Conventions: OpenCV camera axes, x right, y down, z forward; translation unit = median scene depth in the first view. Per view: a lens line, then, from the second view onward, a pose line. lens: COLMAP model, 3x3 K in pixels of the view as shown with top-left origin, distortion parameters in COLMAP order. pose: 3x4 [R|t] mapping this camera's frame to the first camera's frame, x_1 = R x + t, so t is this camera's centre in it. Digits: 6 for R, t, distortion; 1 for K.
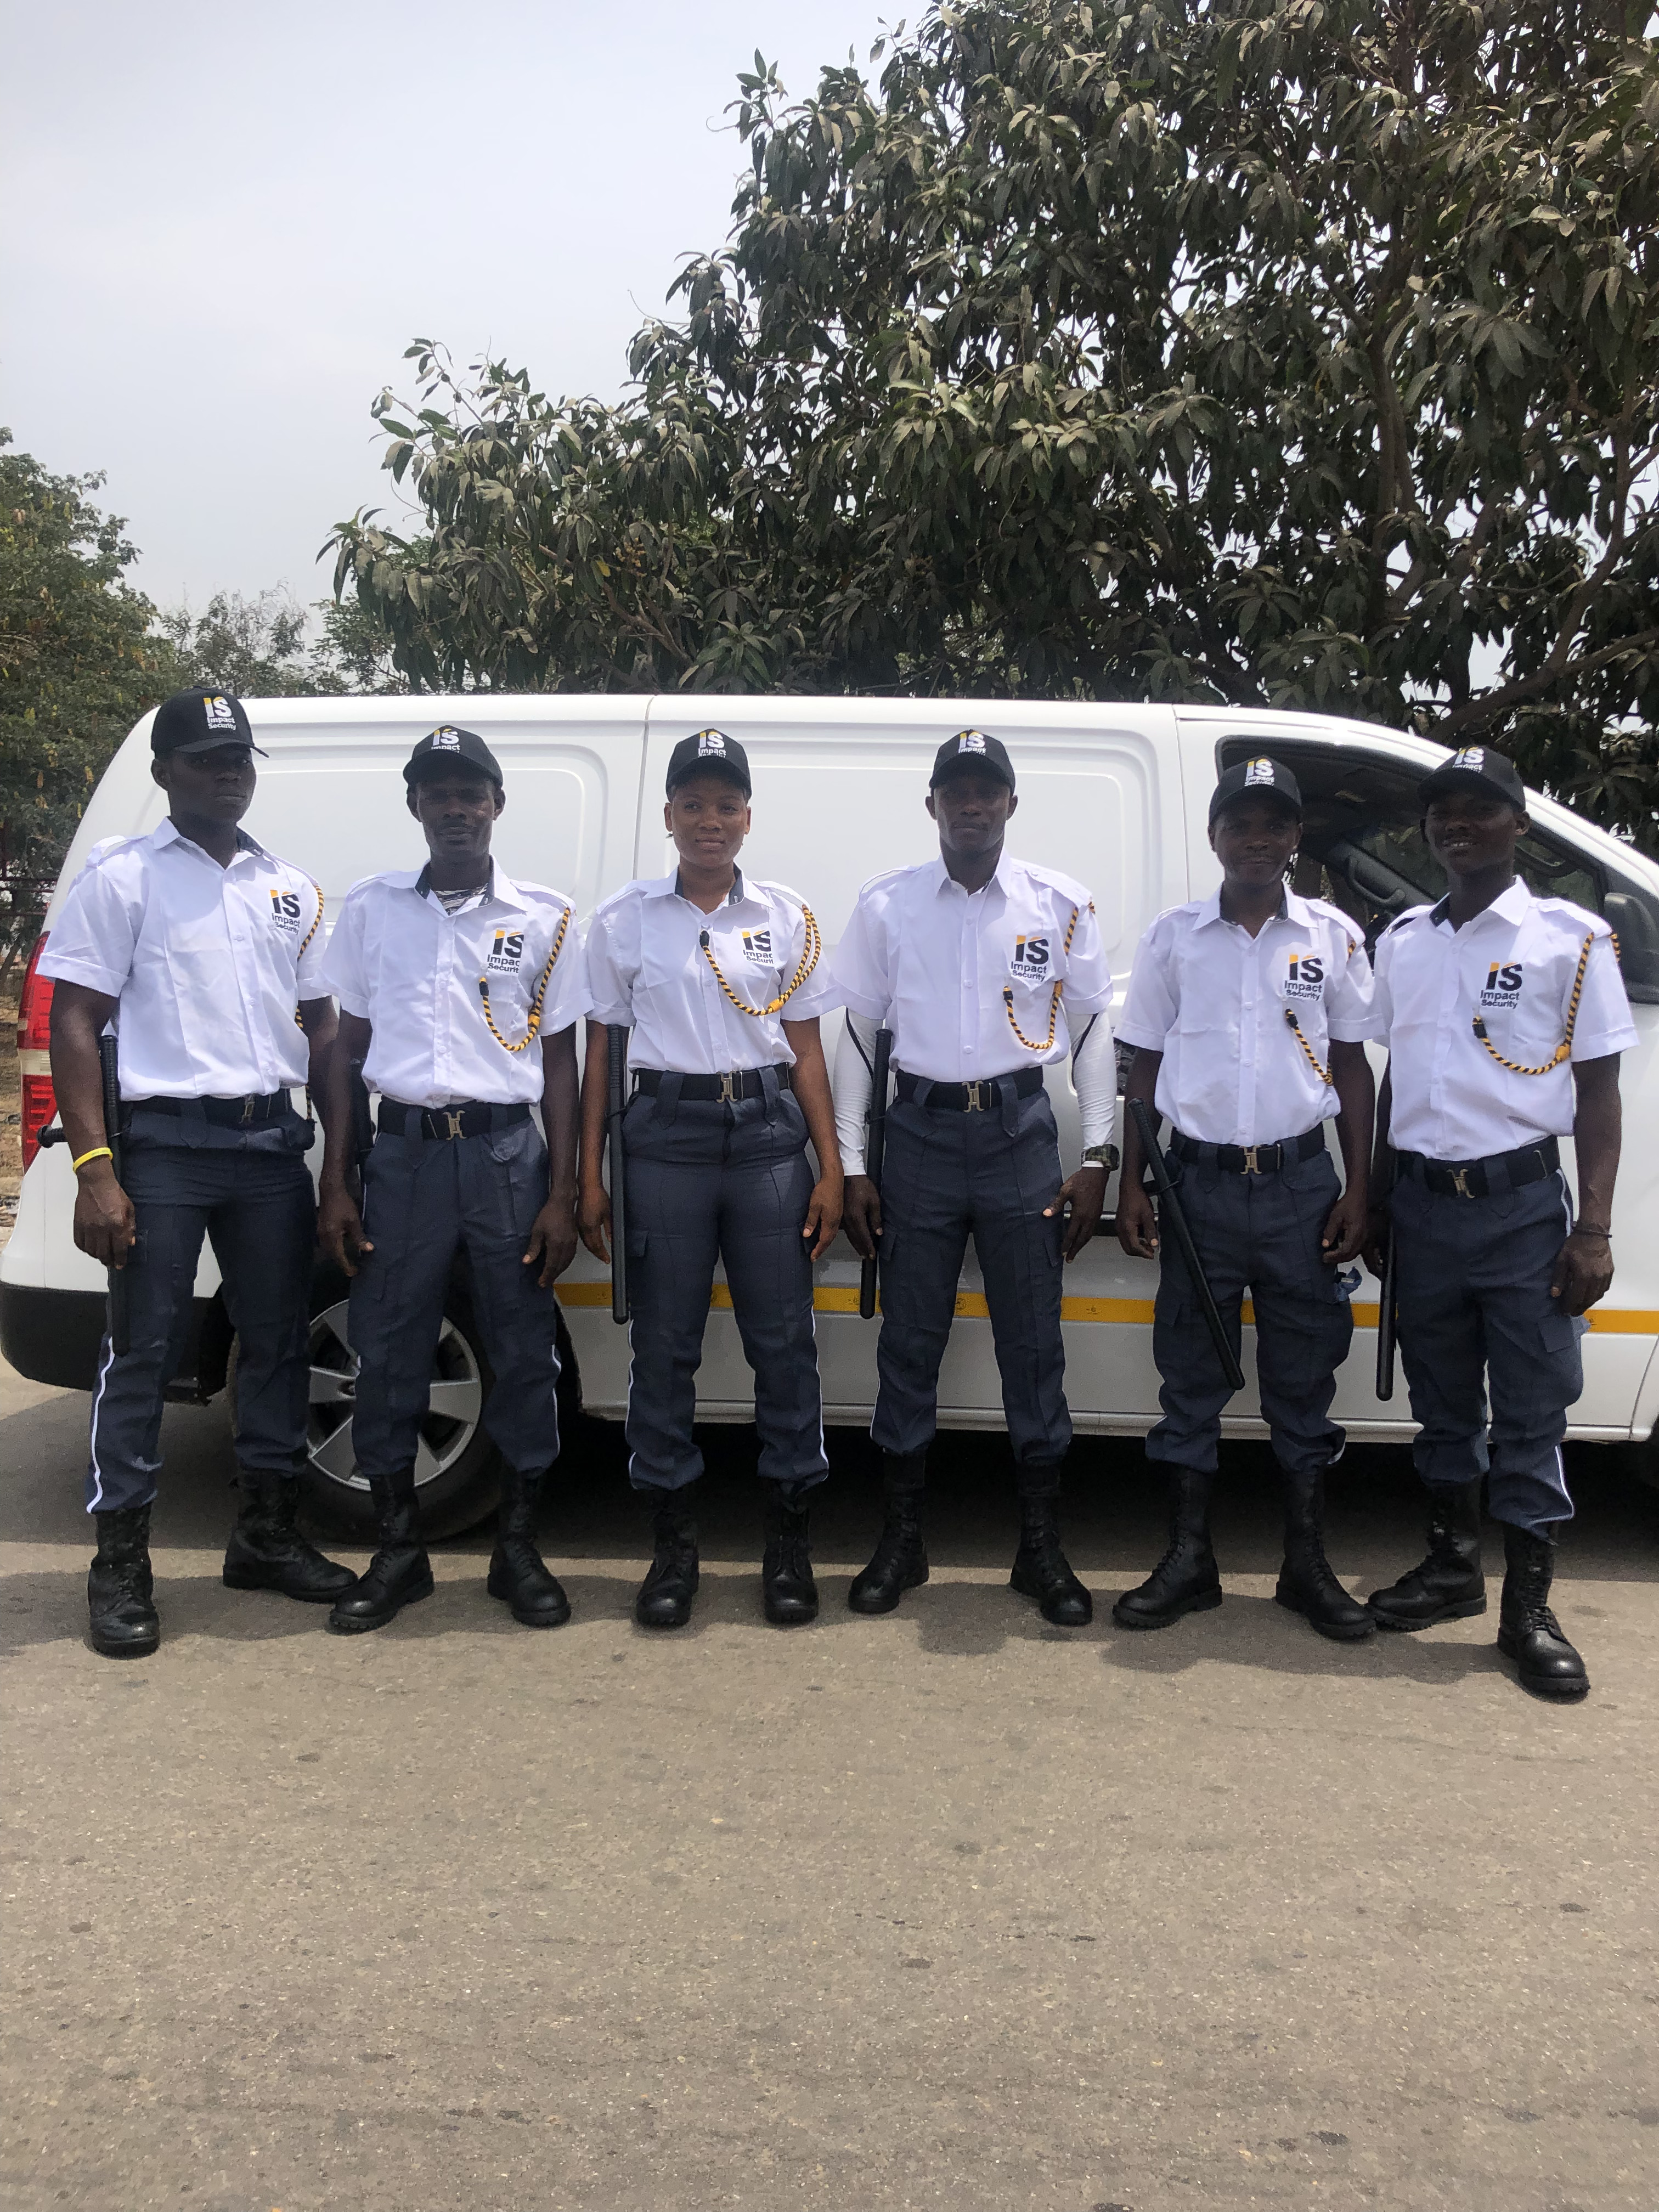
lens RADIAL K [[1808.7, 0, 836.0], [0, 1808.7, 1094.8], [0, 0, 1]] dist [-0.020757, 0.058787]
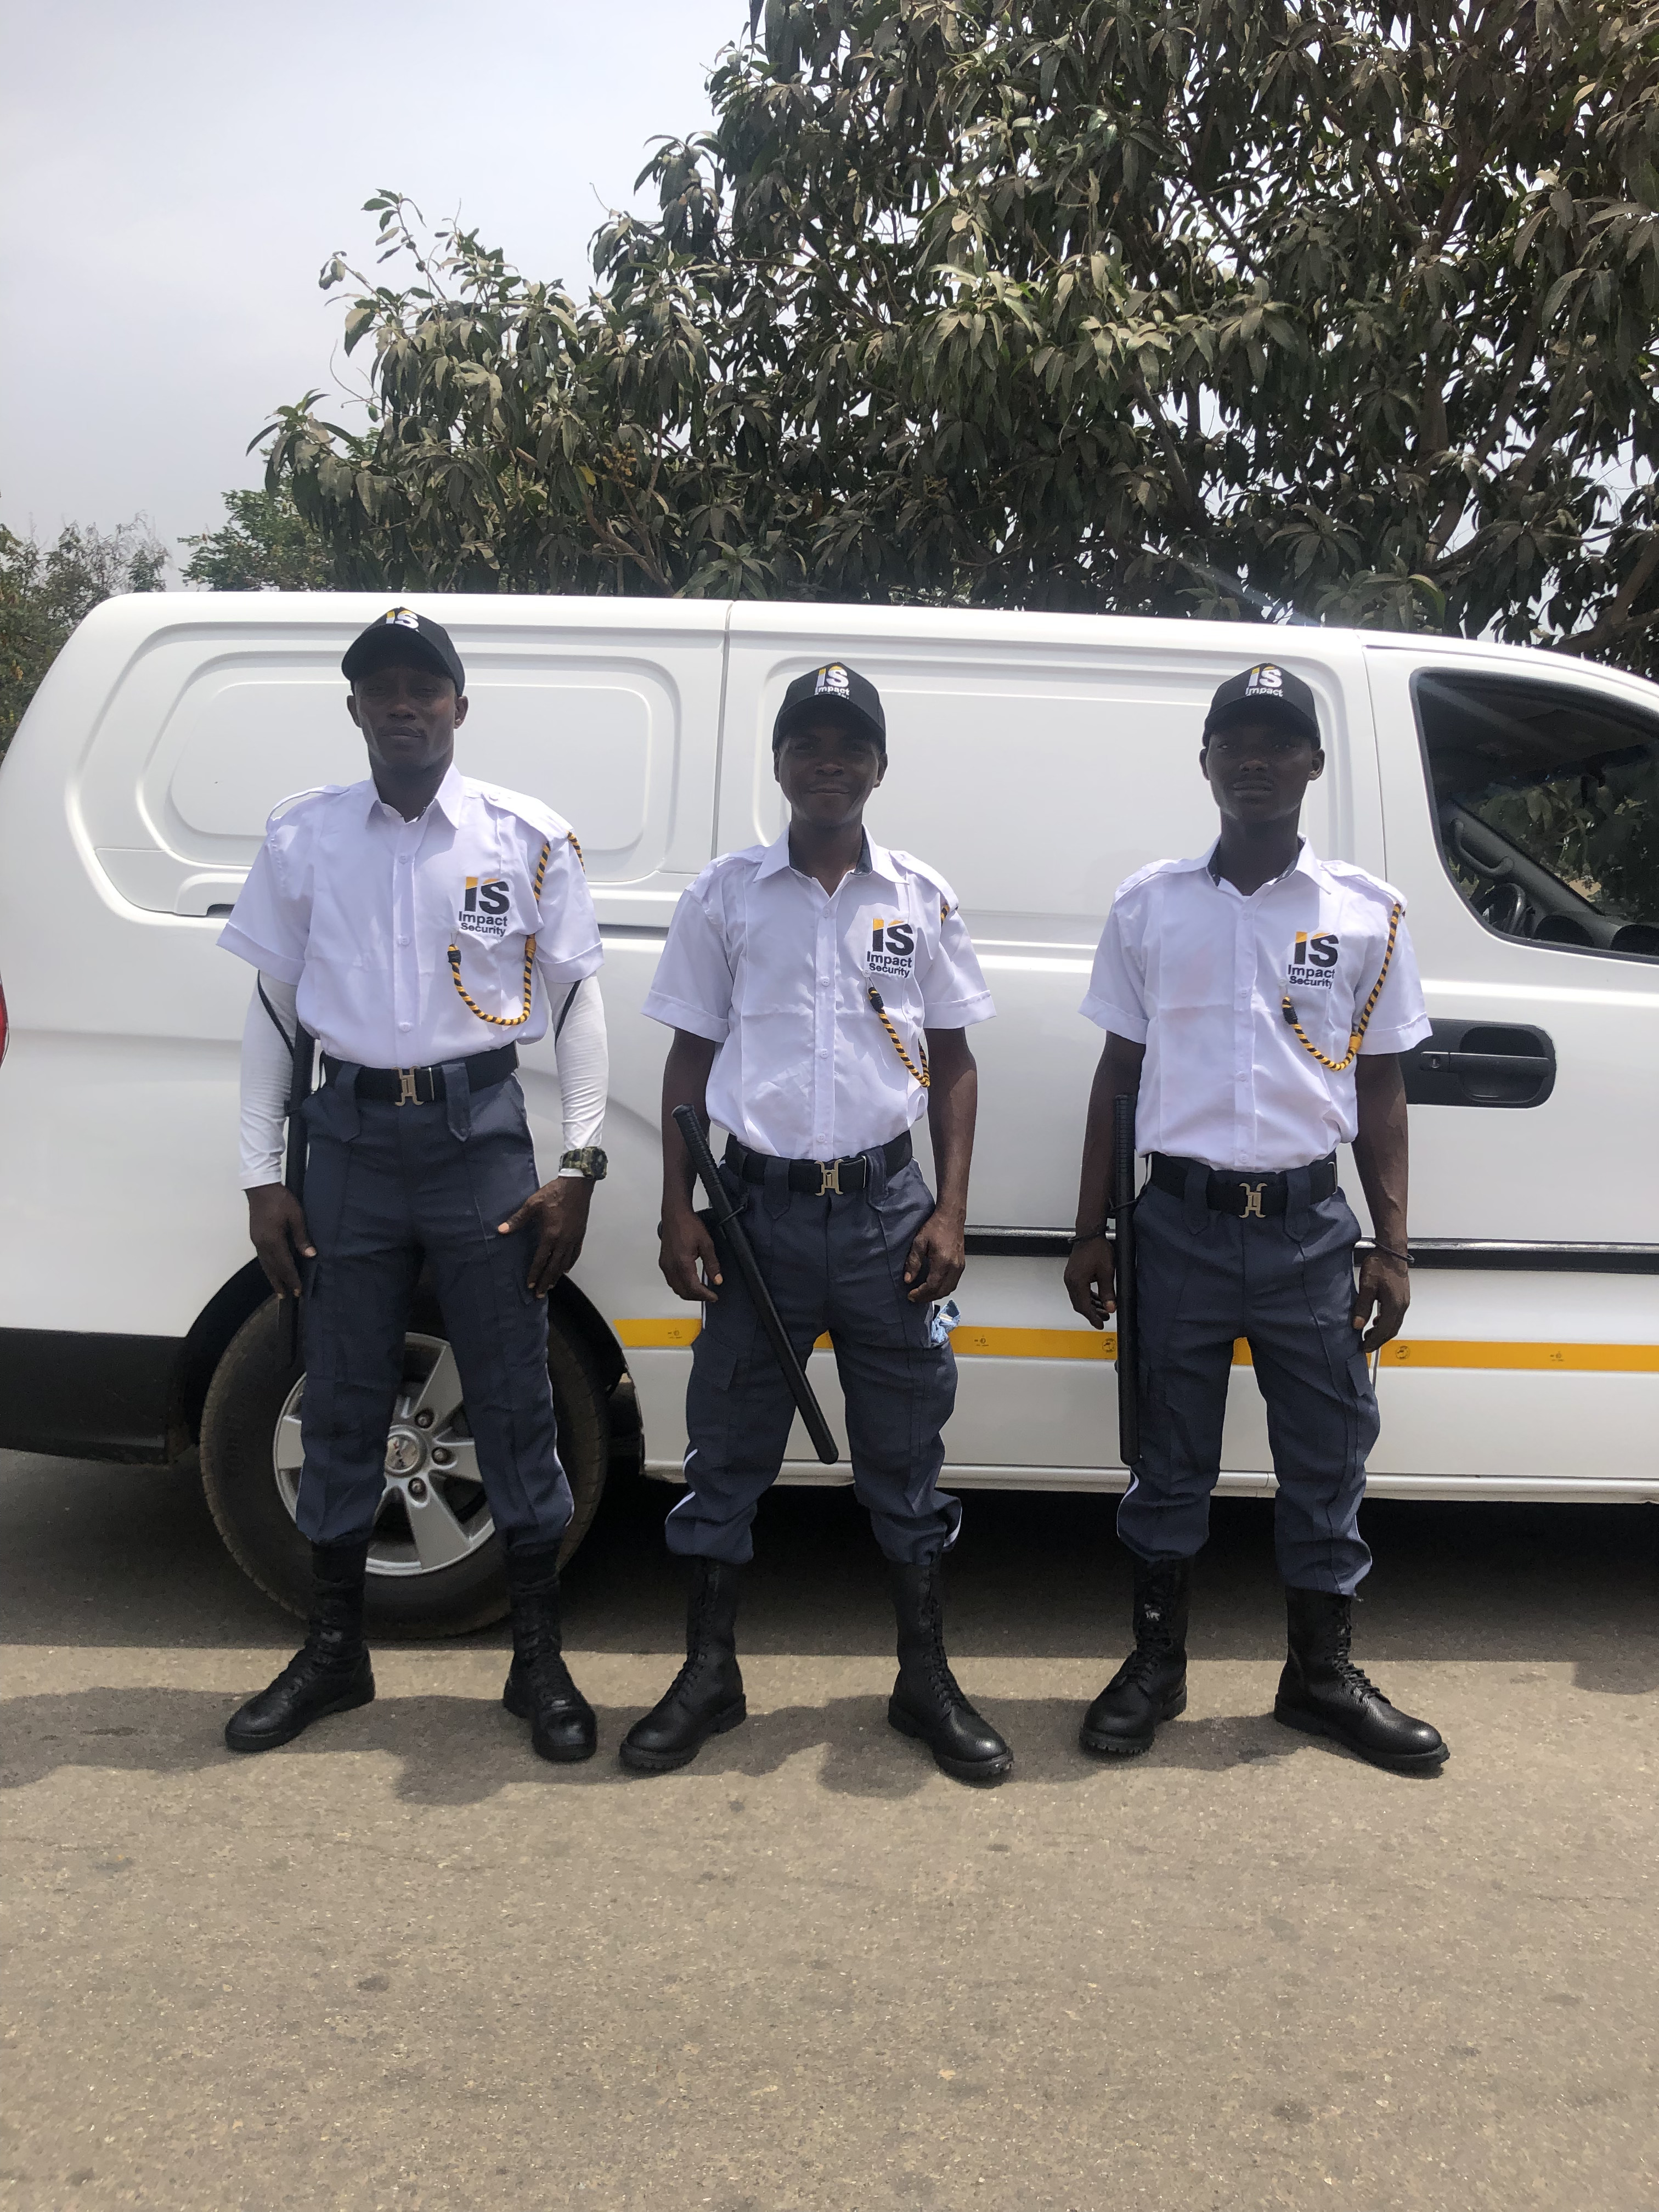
lens RADIAL K [[1770.3, 0, 833.6], [0, 1770.3, 1100.8], [0, 0, 1]] dist [0.015960, -0.010284]
pose [[0.996505, 0.008728, 0.083082, -0.166441], [-0.010717, 0.999666, 0.023527, -0.018938], [-0.082849, -0.024335, 0.996265, 0.258369]]
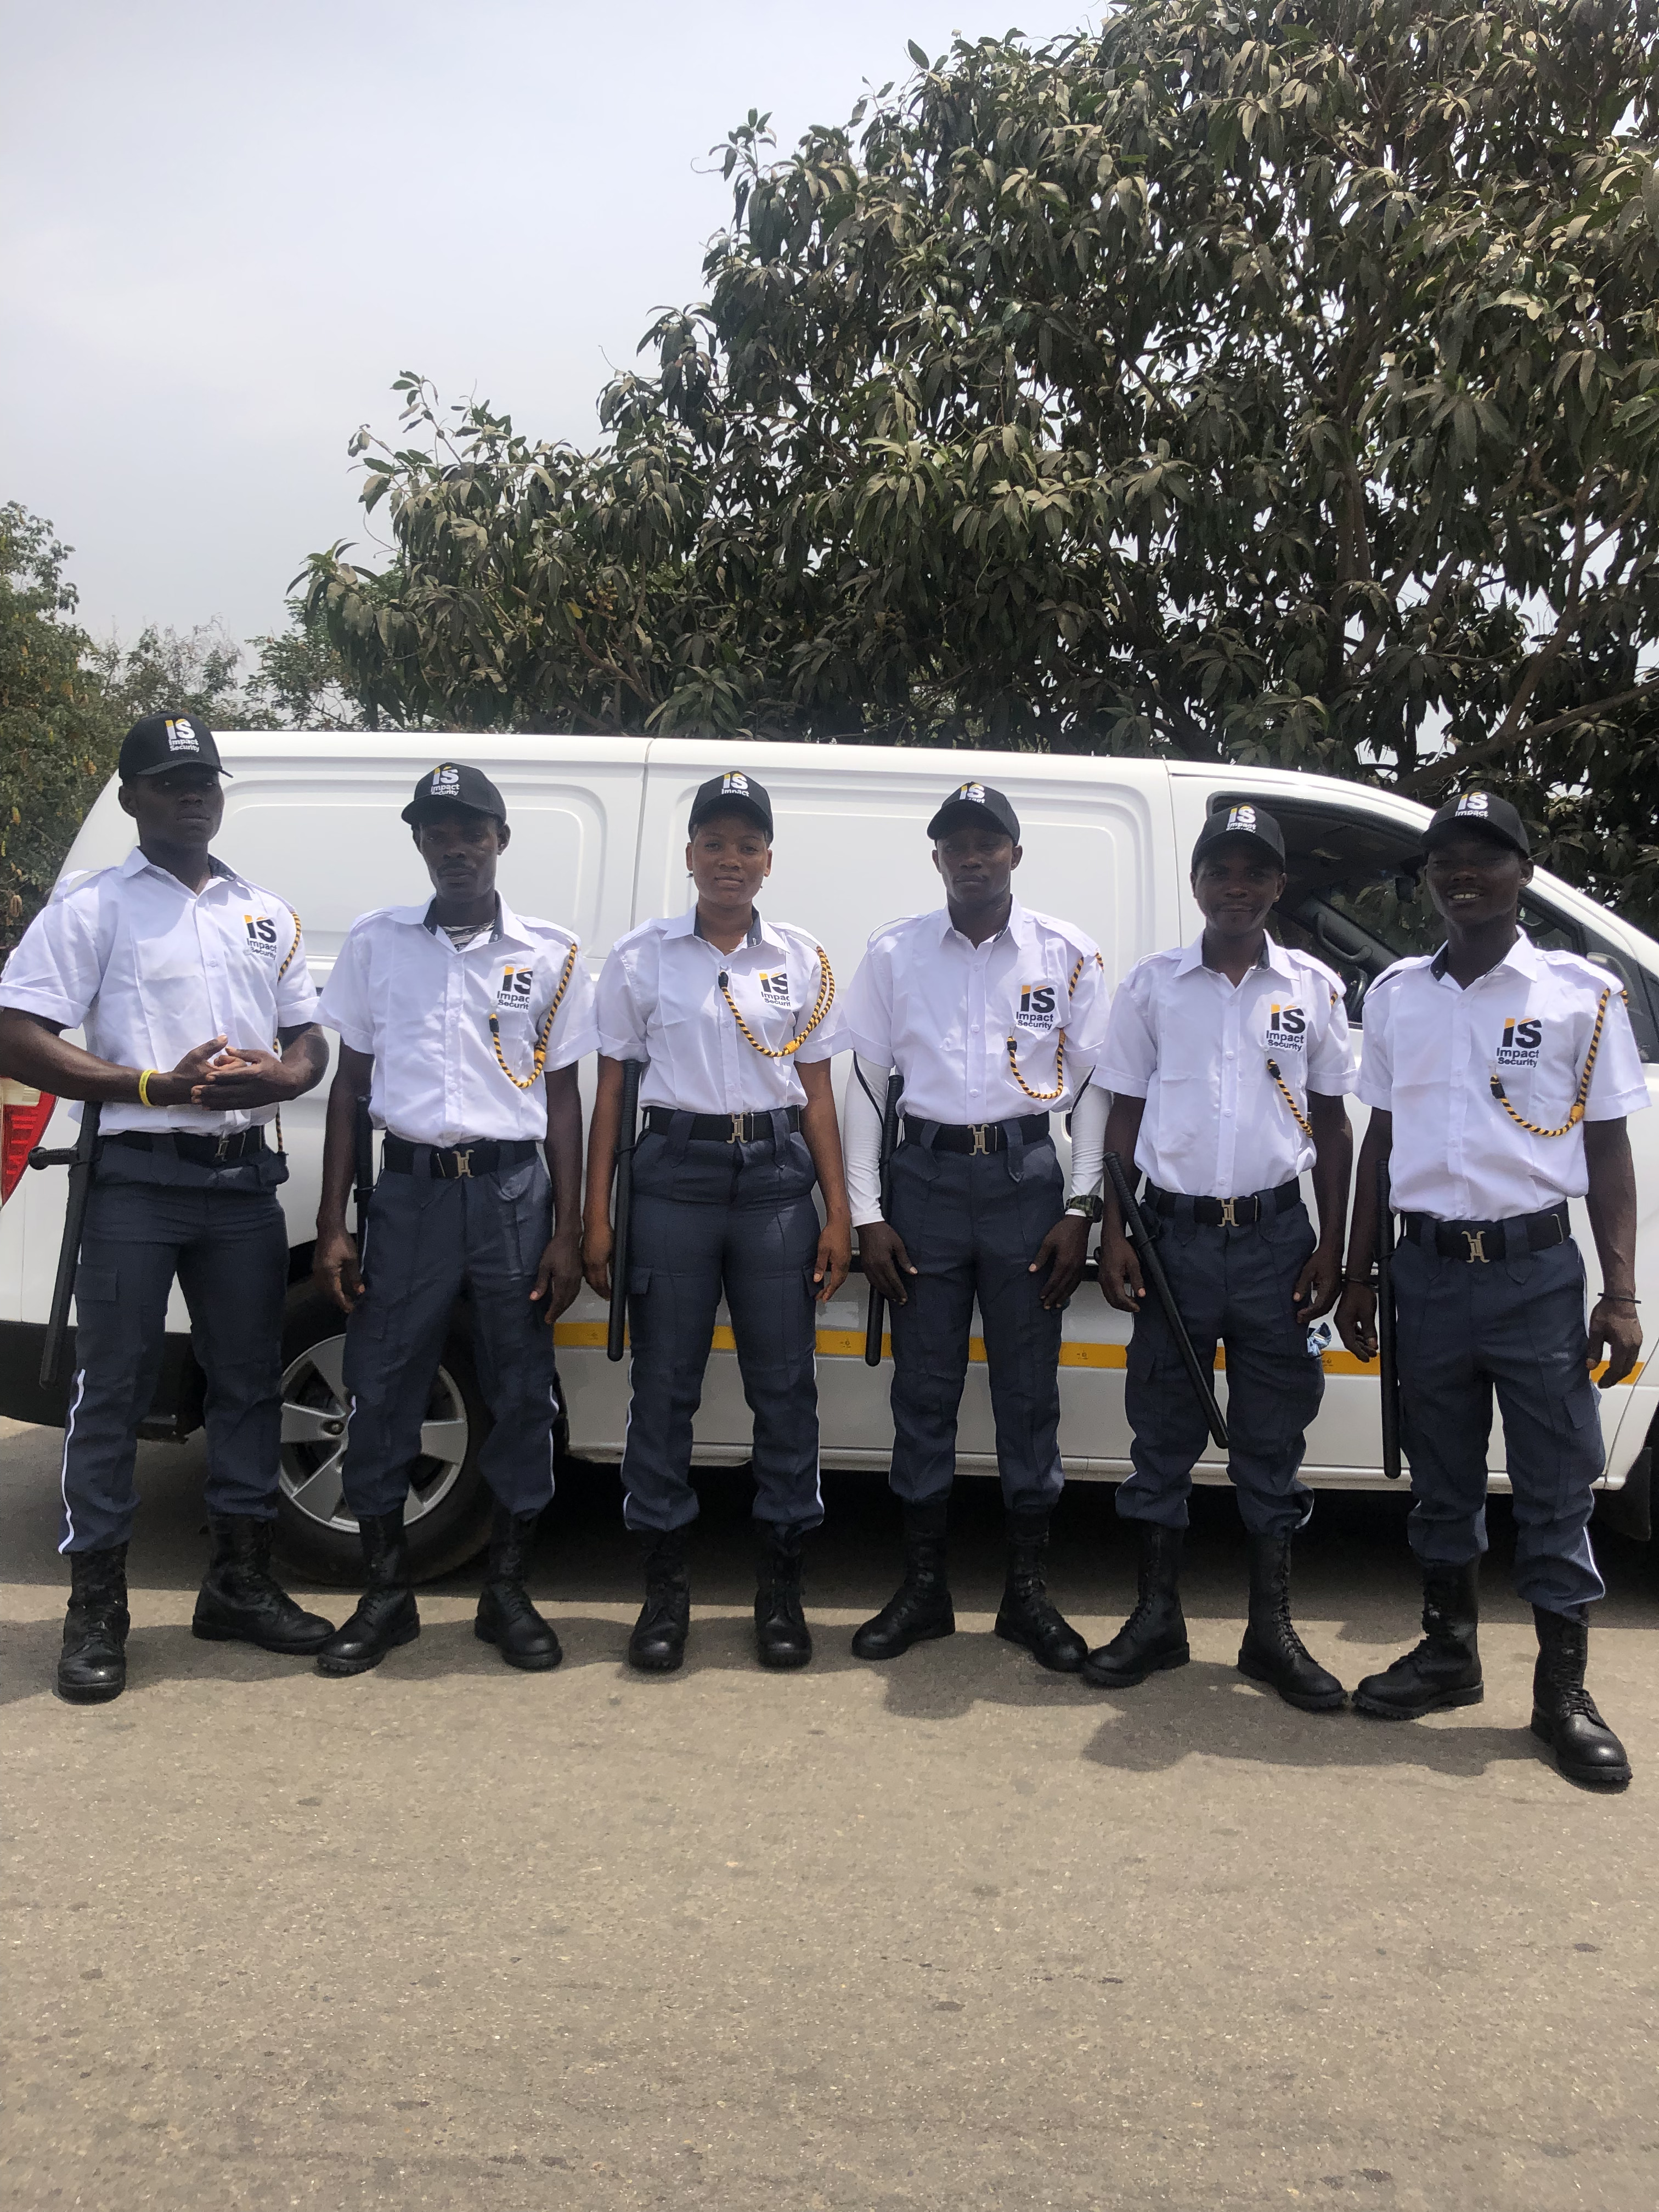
lens RADIAL K [[1802.4, 0, 838.0], [0, 1802.4, 1102.1], [0, 0, 1]] dist [0.006617, 0.008352]
pose [[0.998803, 0.016687, 0.045986, -0.056435], [-0.015592, 0.999589, -0.024061, 0.005512], [-0.046369, 0.023315, 0.998652, -0.004053]]
